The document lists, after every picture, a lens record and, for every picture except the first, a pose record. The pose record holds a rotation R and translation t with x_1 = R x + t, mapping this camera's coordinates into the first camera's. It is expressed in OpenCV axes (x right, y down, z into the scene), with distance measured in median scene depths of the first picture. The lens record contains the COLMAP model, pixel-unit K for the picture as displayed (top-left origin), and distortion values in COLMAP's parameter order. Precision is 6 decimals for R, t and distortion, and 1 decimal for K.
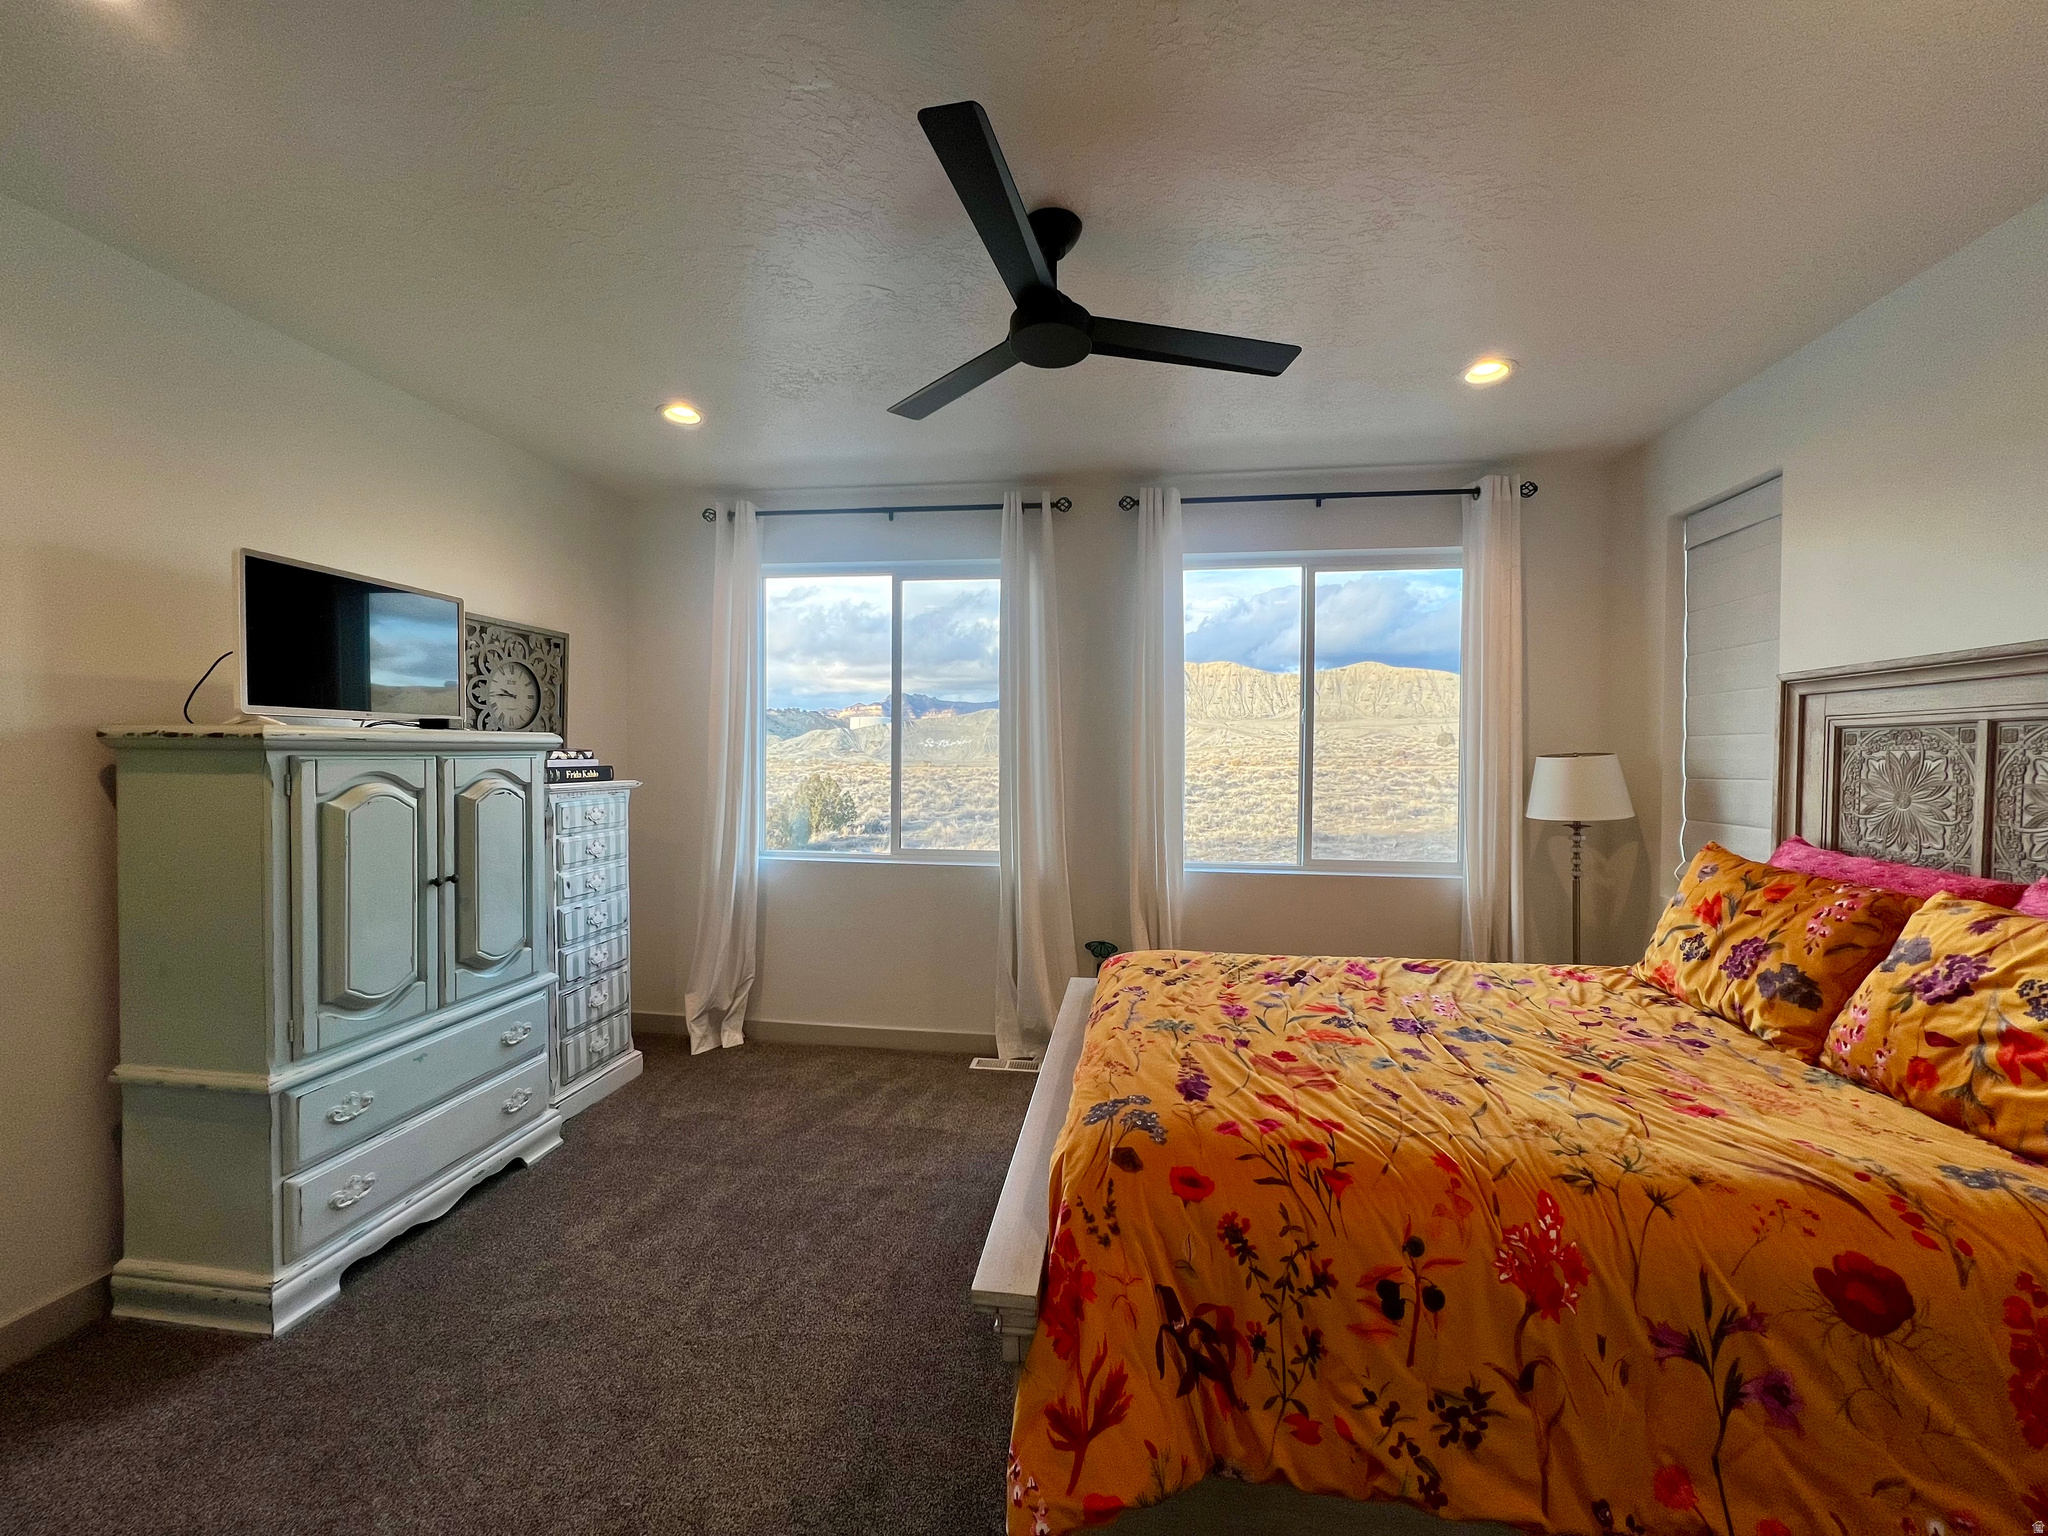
lens RADIAL K [[824.6, 0, 1024.0], [0, 824.6, 768.0], [0, 0, 1]] dist [-0.000741, 0.000558]
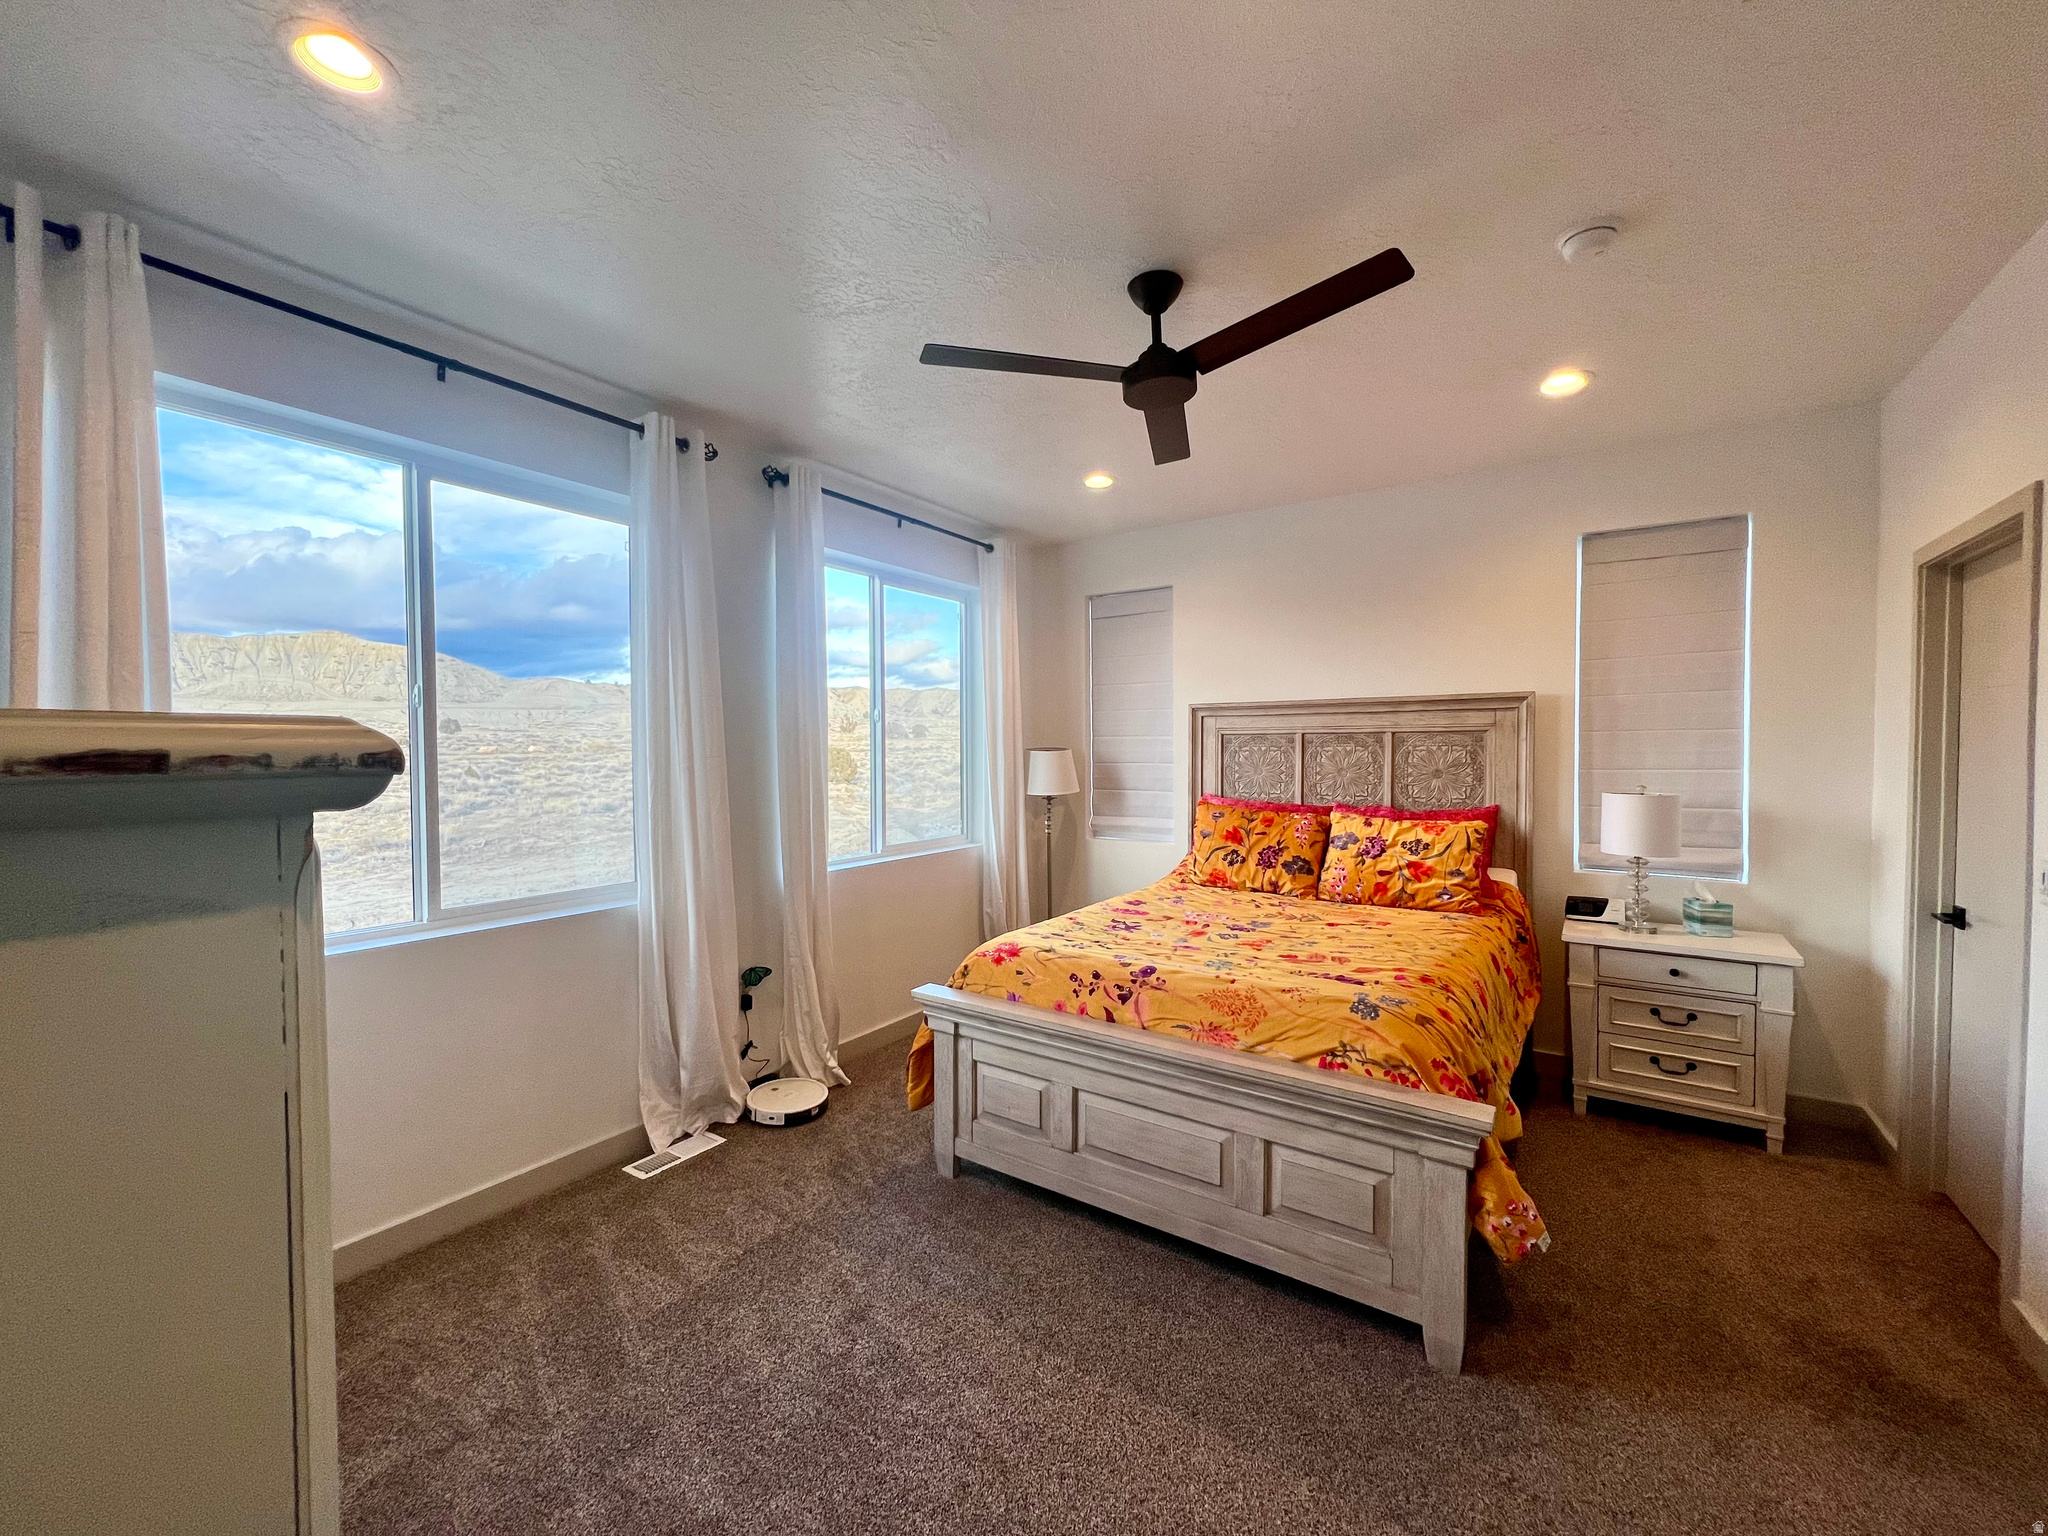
lens RADIAL K [[824.6, 0, 1024.0], [0, 824.6, 768.0], [0, 0, 1]] dist [-0.000741, 0.000558]
pose [[0.434953, -0.034358, 0.899798, -0.920489], [0.020352, 0.999392, 0.028323, -0.034877], [-0.900223, 0.005994, 0.435387, 0.582378]]
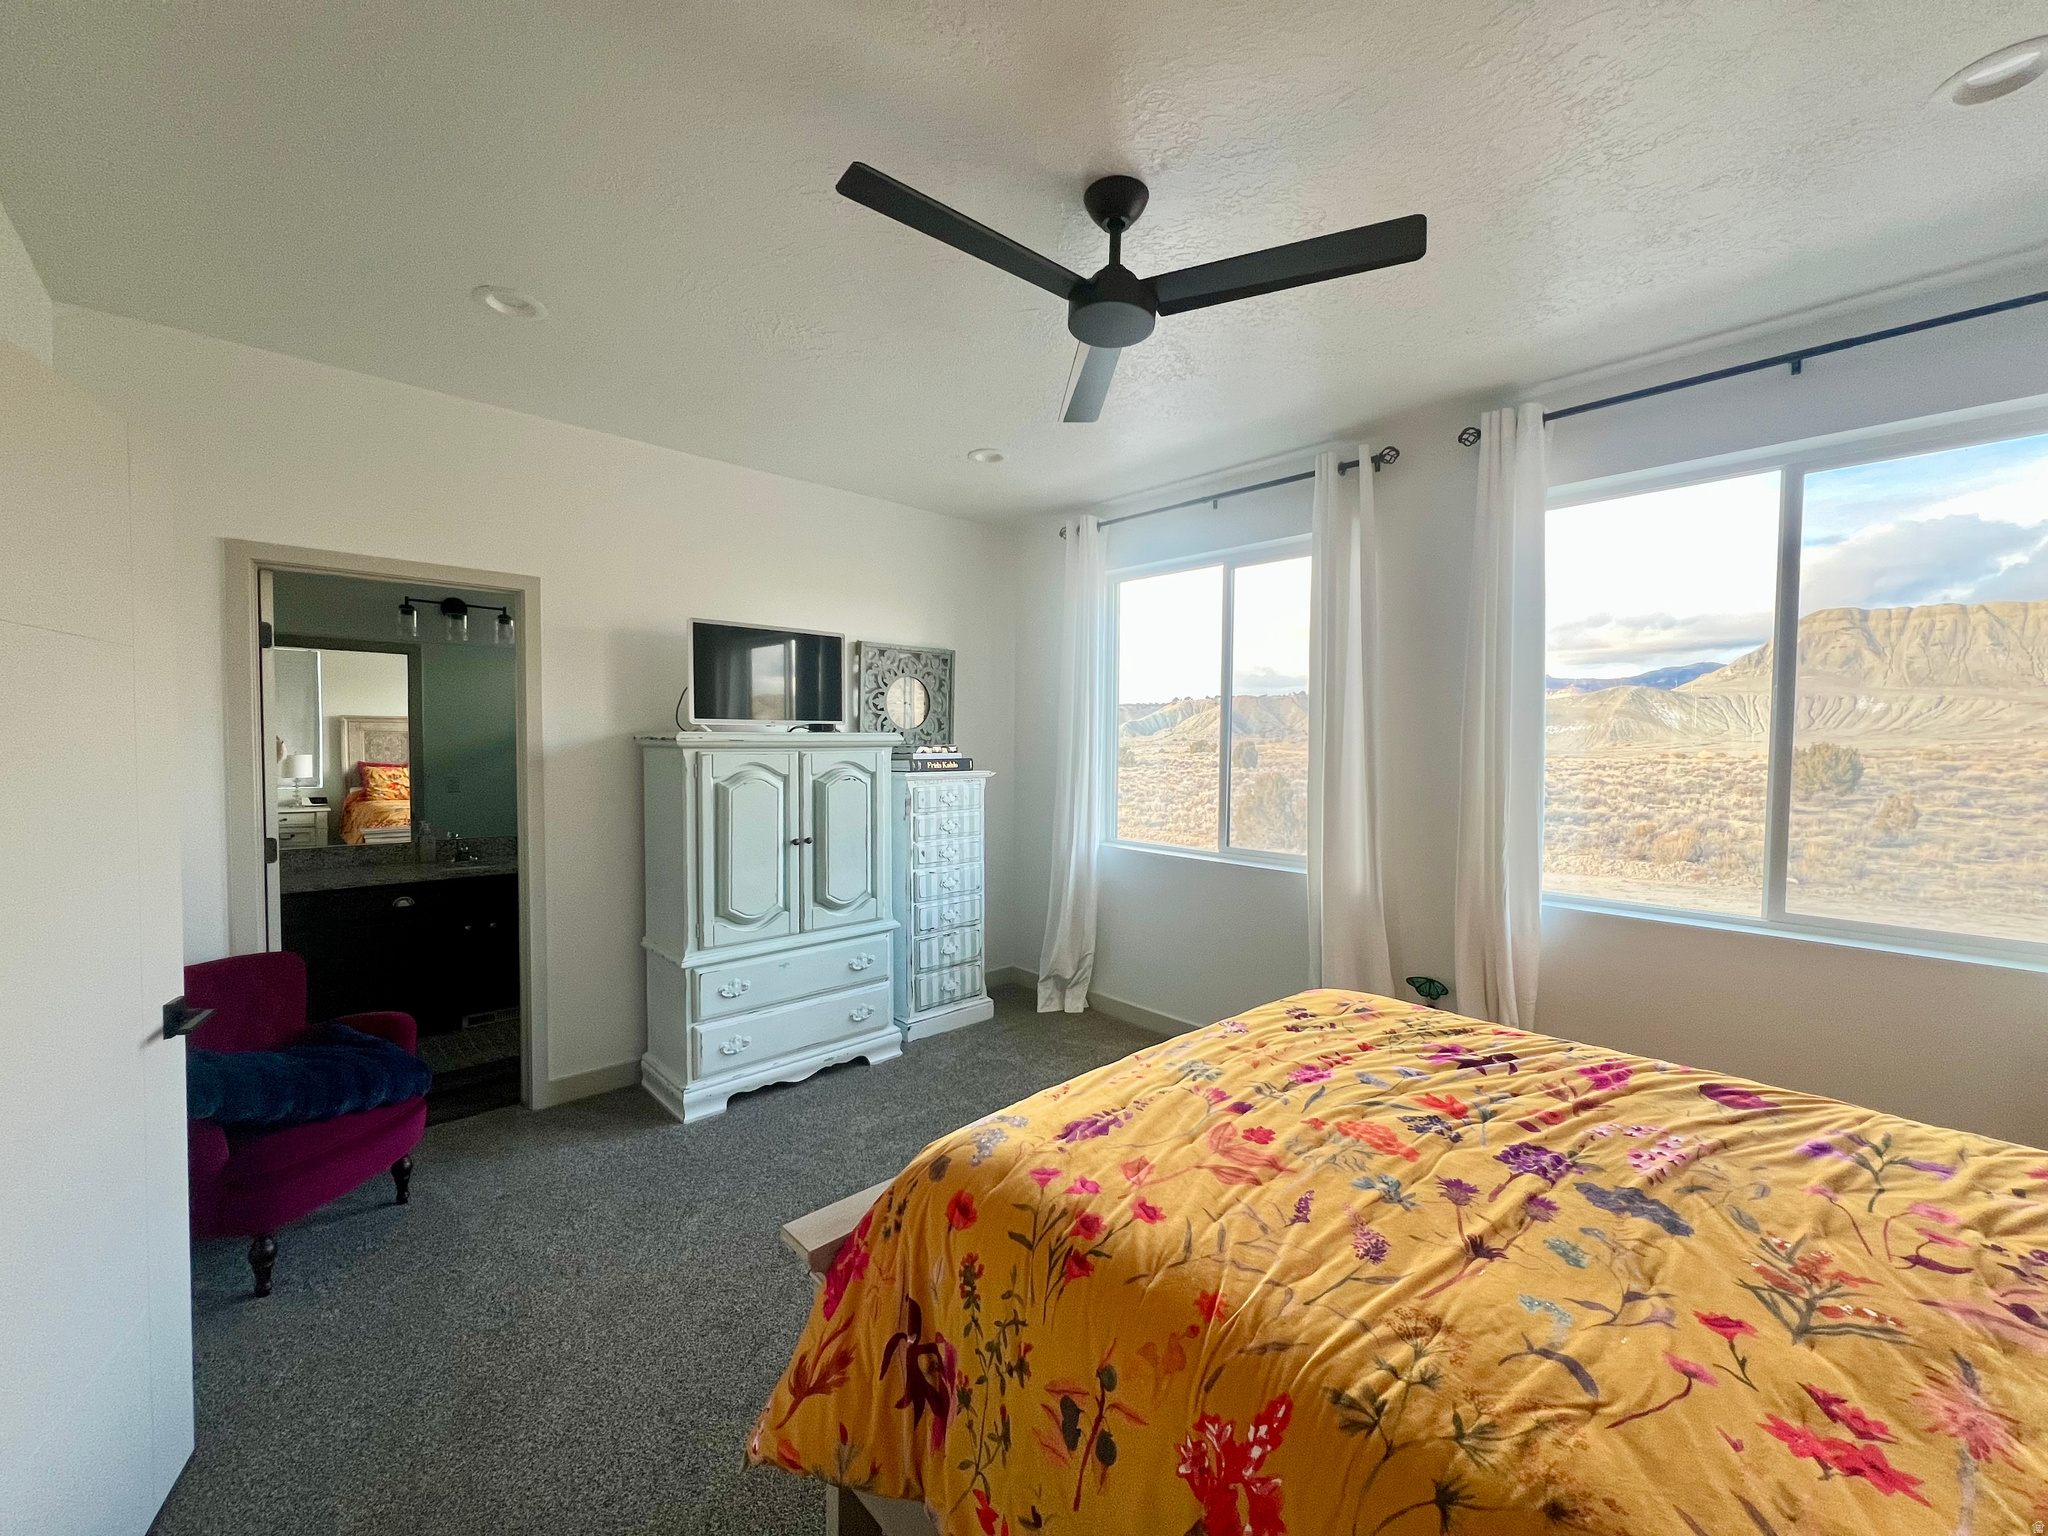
lens RADIAL K [[824.6, 0, 1024.0], [0, 824.6, 768.0], [0, 0, 1]] dist [-0.000741, 0.000558]
pose [[0.773607, 0.020431, -0.633336, 0.490552], [-0.011146, 0.999764, 0.018637, -0.017985], [0.633567, -0.007358, 0.773653, 0.174788]]
